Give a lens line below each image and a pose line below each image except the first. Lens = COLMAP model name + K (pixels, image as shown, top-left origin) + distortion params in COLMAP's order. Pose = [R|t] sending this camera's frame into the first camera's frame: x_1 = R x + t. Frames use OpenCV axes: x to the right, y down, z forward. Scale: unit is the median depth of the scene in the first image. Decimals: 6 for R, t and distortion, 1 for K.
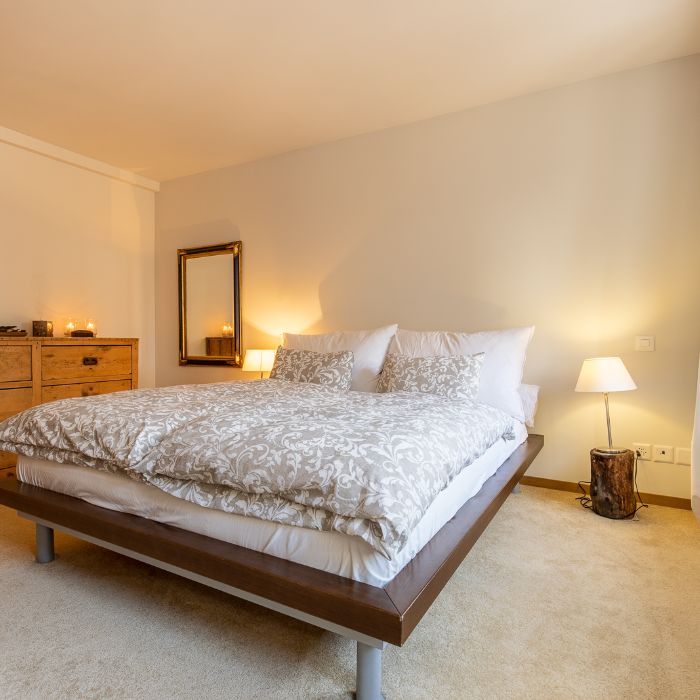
lens RADIAL K [[461.9, 0, 350.0], [0, 461.9, 350.0], [0, 0, 1]] dist [0.006587, 0.000744]
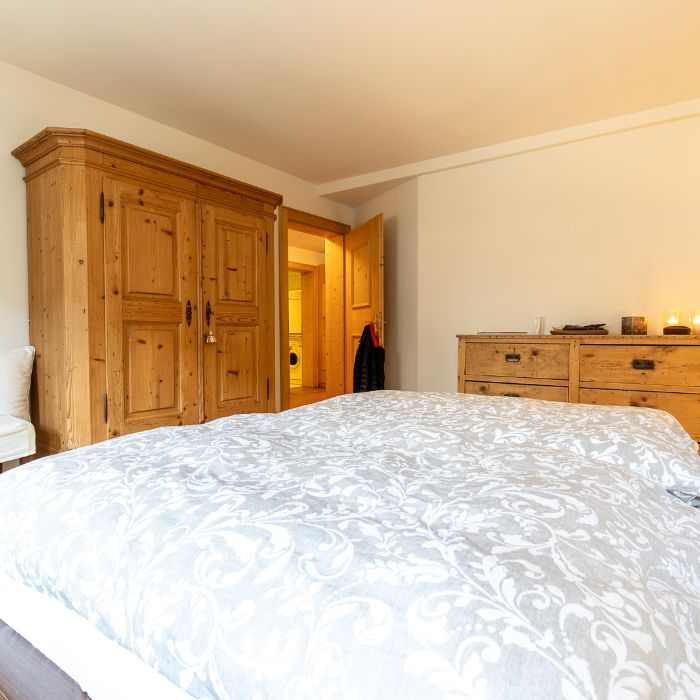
lens RADIAL K [[461.9, 0, 350.0], [0, 461.9, 350.0], [0, 0, 1]] dist [0.006587, 0.000744]
pose [[-0.134946, 0.020276, -0.990645, 0.300711], [-0.018269, 0.999570, 0.022947, -0.010053], [0.990684, 0.021195, -0.134518, 0.602999]]
